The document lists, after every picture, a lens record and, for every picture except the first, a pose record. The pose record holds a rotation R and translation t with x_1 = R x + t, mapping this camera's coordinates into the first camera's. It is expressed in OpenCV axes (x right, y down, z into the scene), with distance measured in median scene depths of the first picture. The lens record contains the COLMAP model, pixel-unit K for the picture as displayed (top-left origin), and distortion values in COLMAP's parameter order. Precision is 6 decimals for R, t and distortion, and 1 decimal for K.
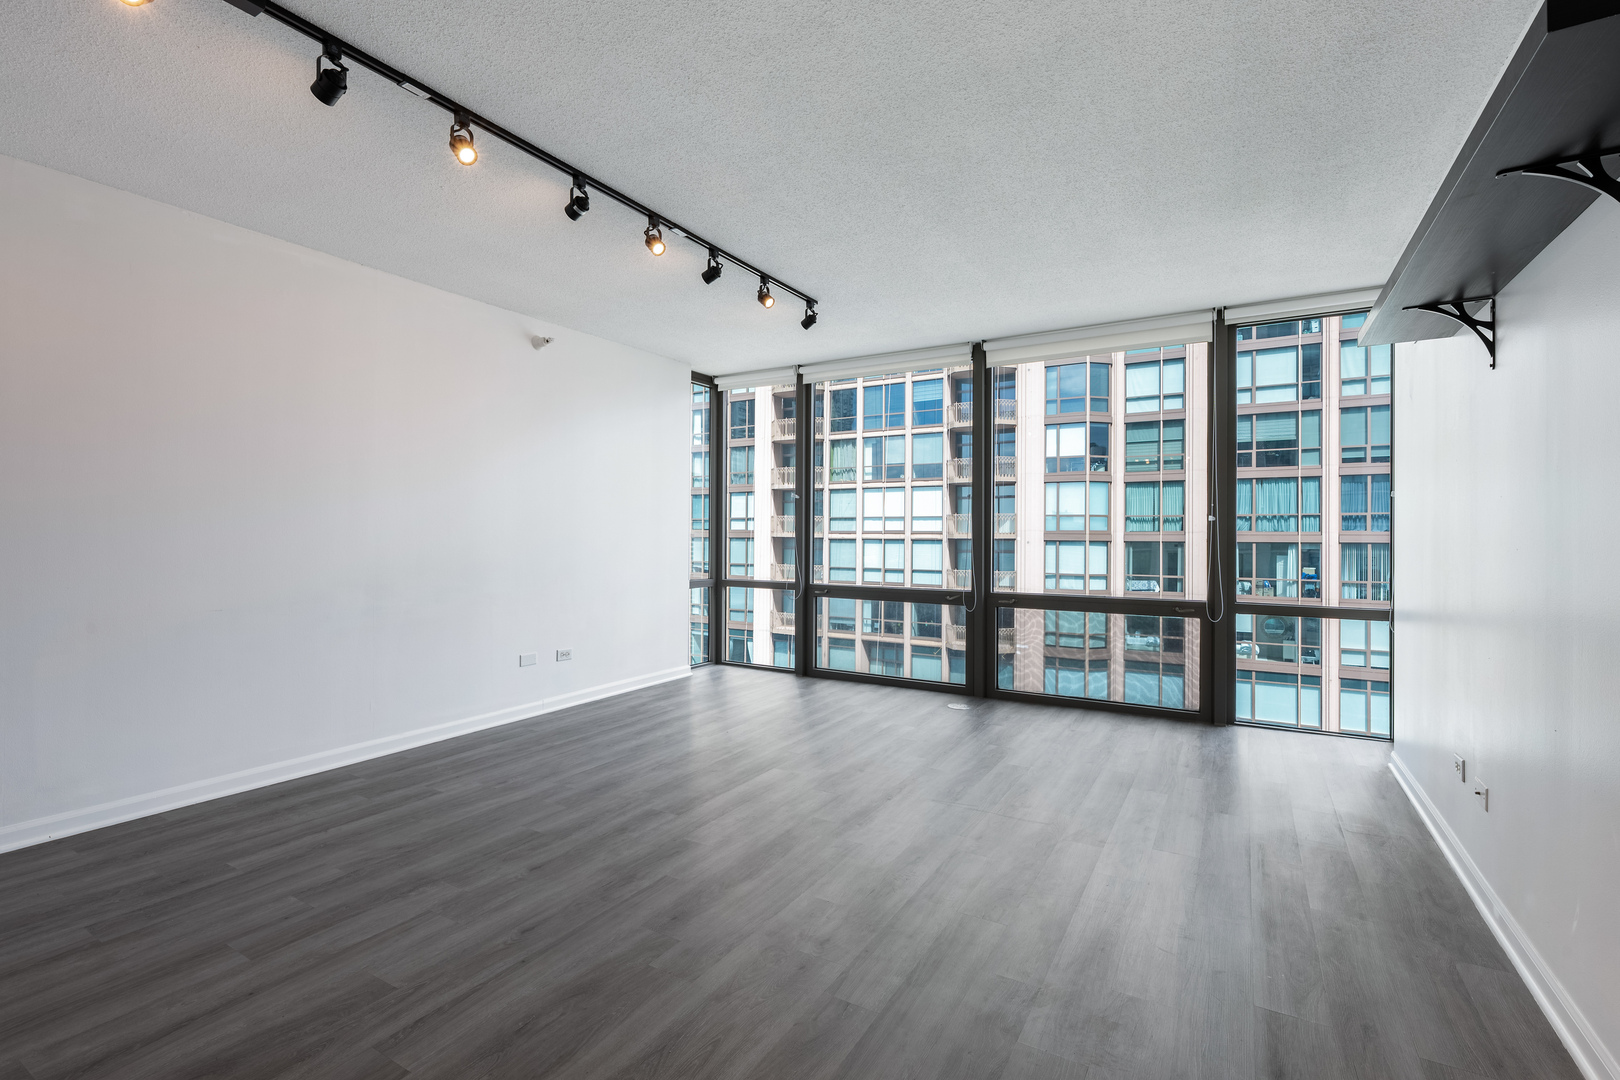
lens RADIAL K [[728.1, 0, 807.0], [0, 728.1, 533.2], [0, 0, 1]] dist [-0.002285, 0.001570]
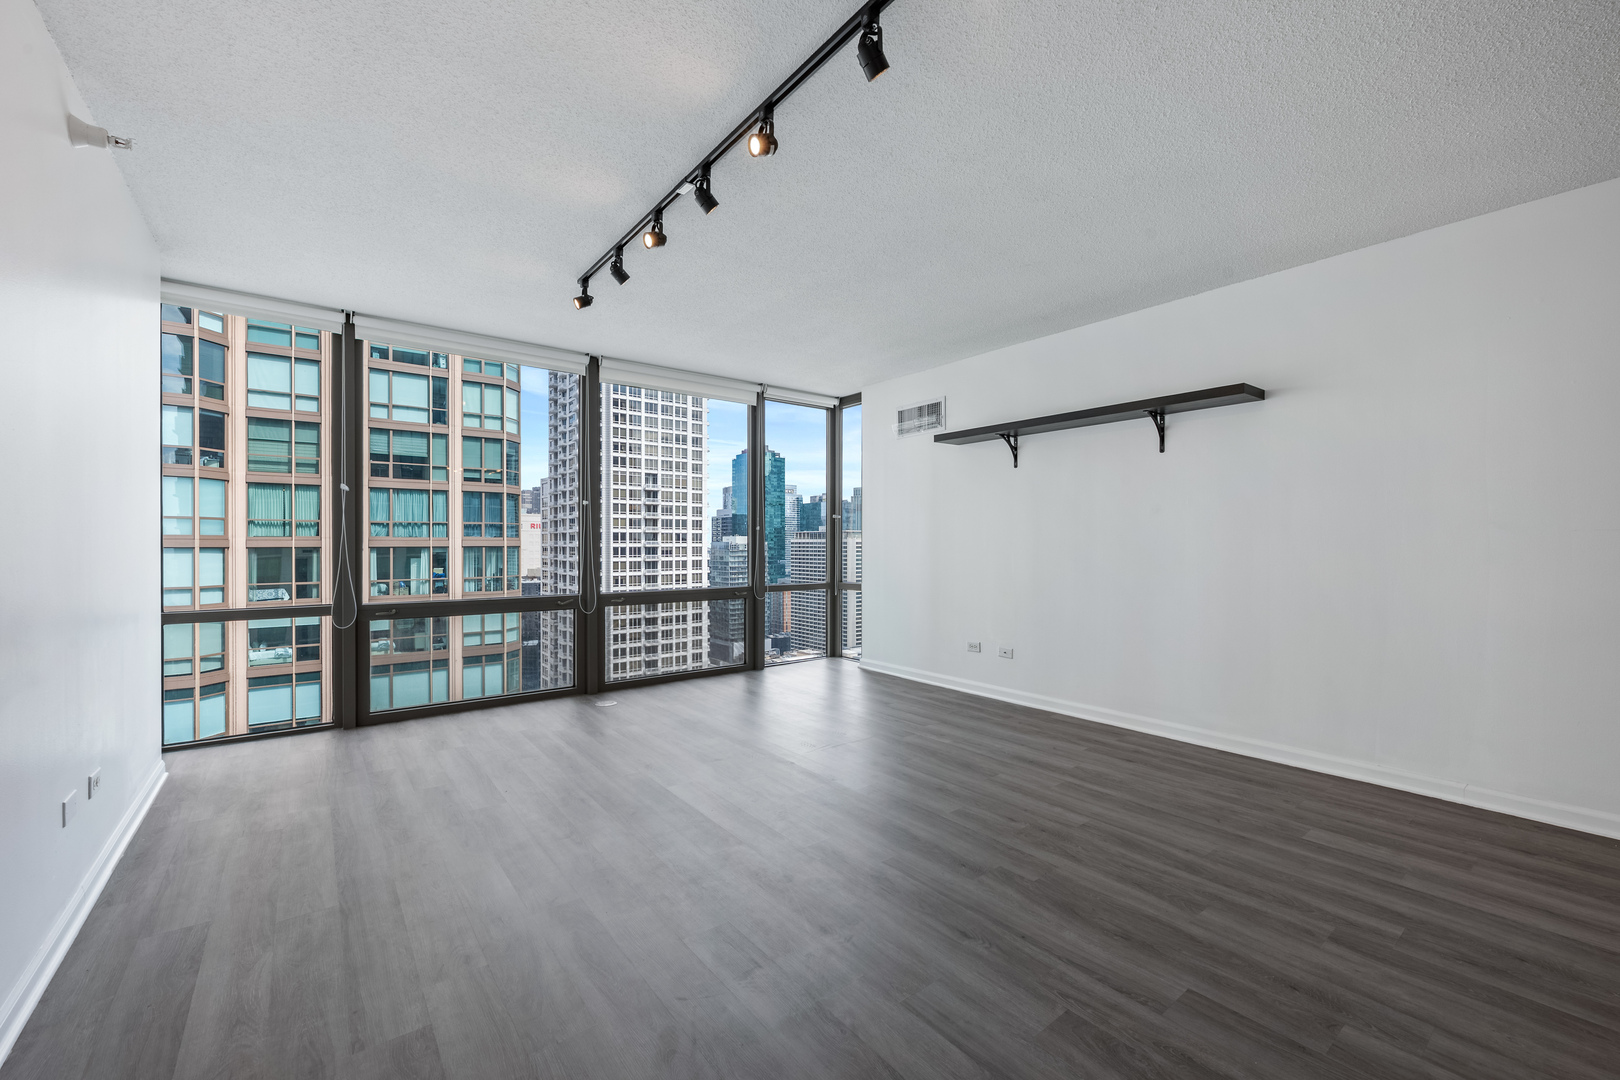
lens RADIAL K [[655.7, 0, 819.7], [0, 655.7, 544.1], [0, 0, 1]] dist [-0.003912, -0.000189]
pose [[0.354733, -0.006550, 0.934945, -0.072601], [-0.001287, 0.999971, 0.007494, 0.000181], [-0.934967, -0.003862, 0.354714, 0.049041]]
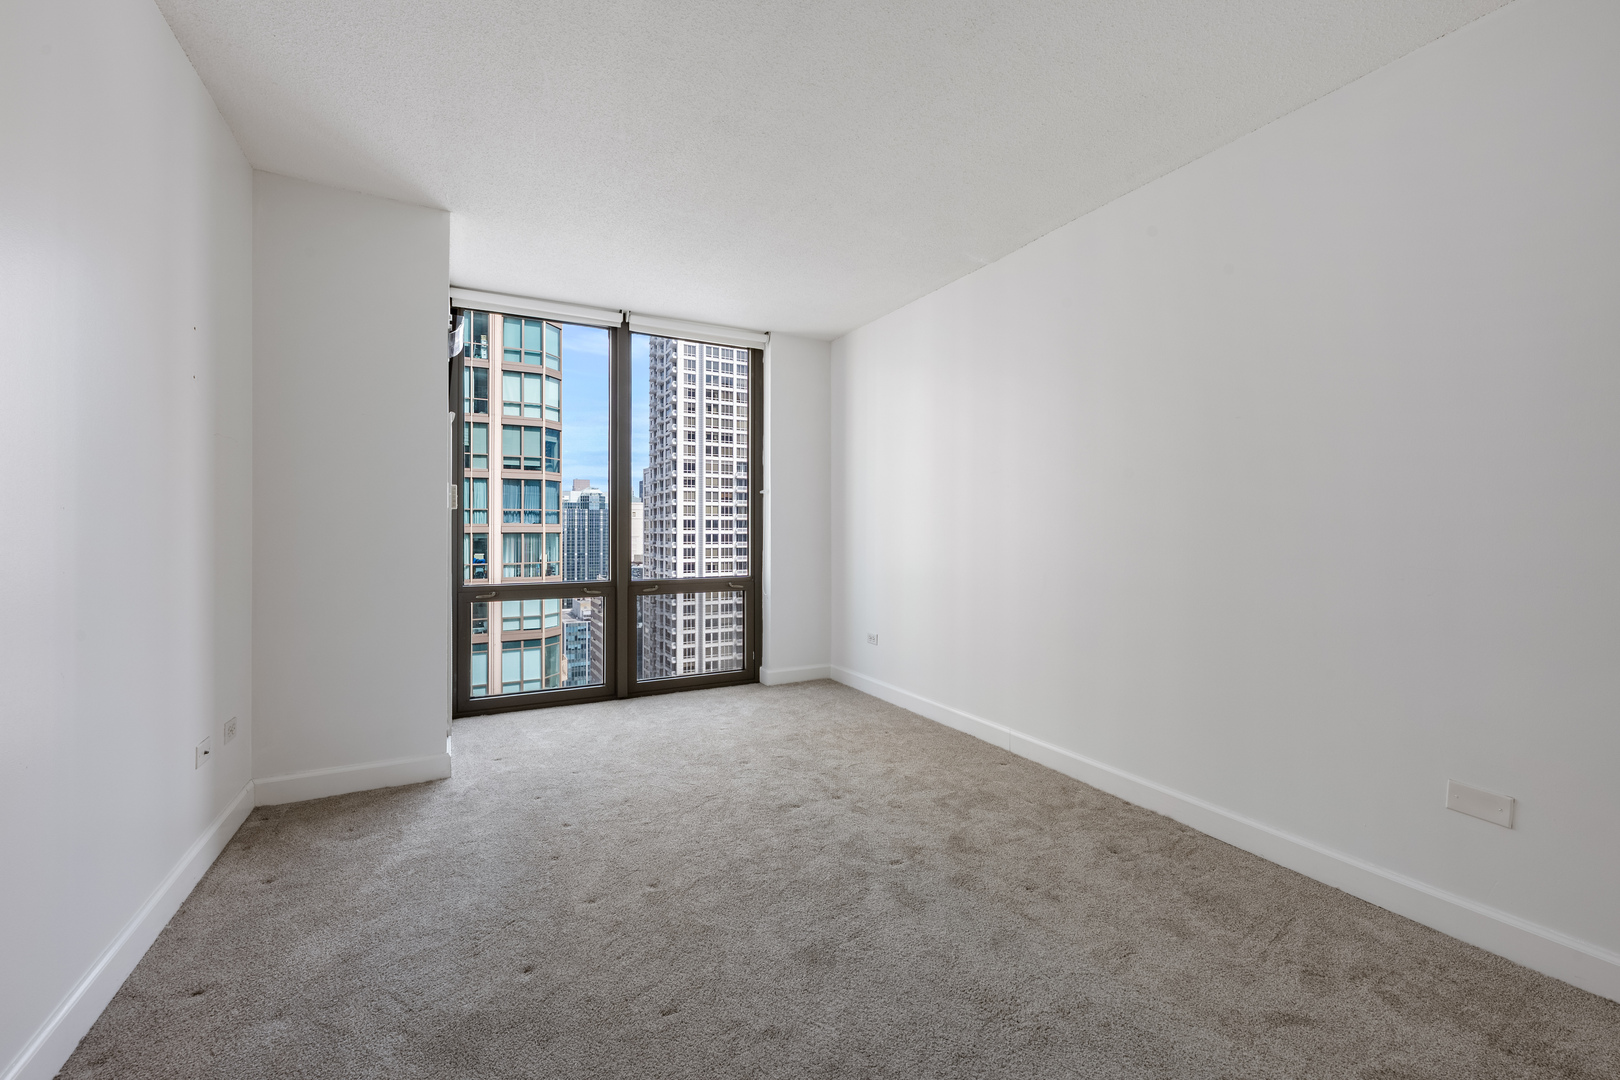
lens RADIAL K [[655.7, 0, 804.8], [0, 655.7, 527.0], [0, 0, 1]] dist [-0.003912, -0.000189]
pose [[0.524512, 0.000292, 0.851403, 0.047757], [-0.001650, 0.999998, 0.000674, 0.001693], [-0.851401, -0.001758, 0.524512, -0.023645]]
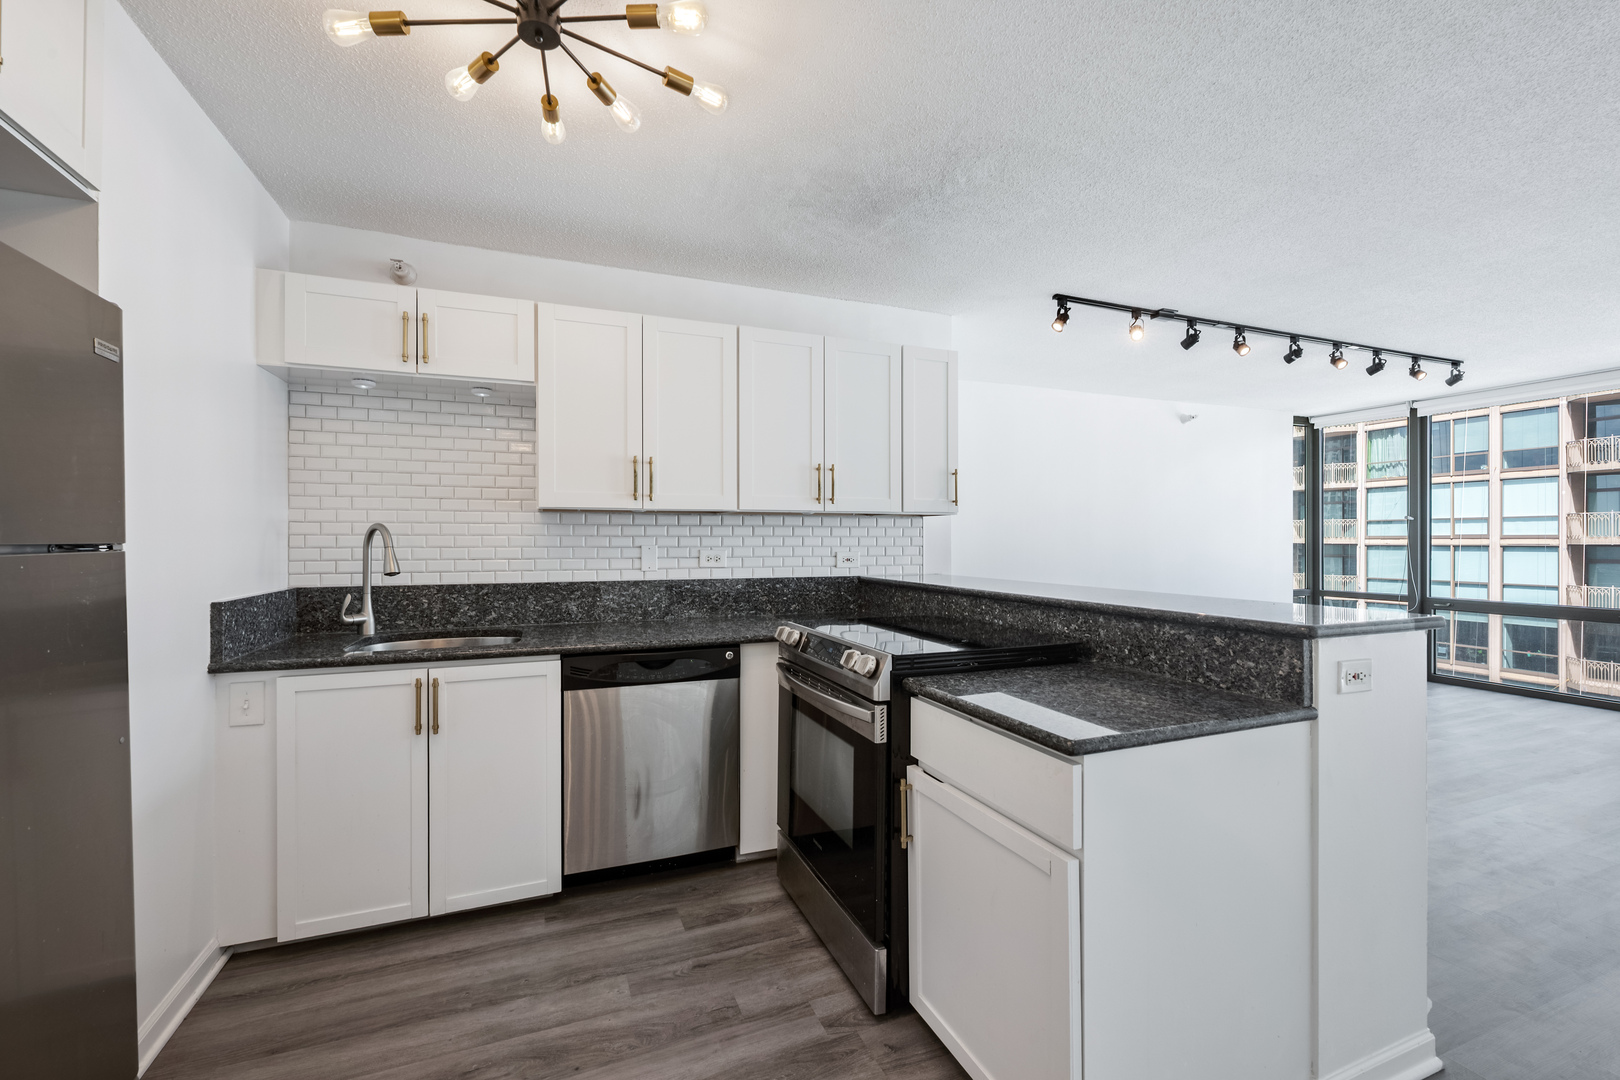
lens RADIAL K [[679.4, 0, 802.9], [0, 679.4, 544.2], [0, 0, 1]] dist [0.001067, 0.000403]
pose [[0.798103, -0.001793, -0.602519, -0.020011], [0.007052, 0.999955, 0.006366, -0.003826], [0.602480, -0.009330, 0.798079, -0.060940]]
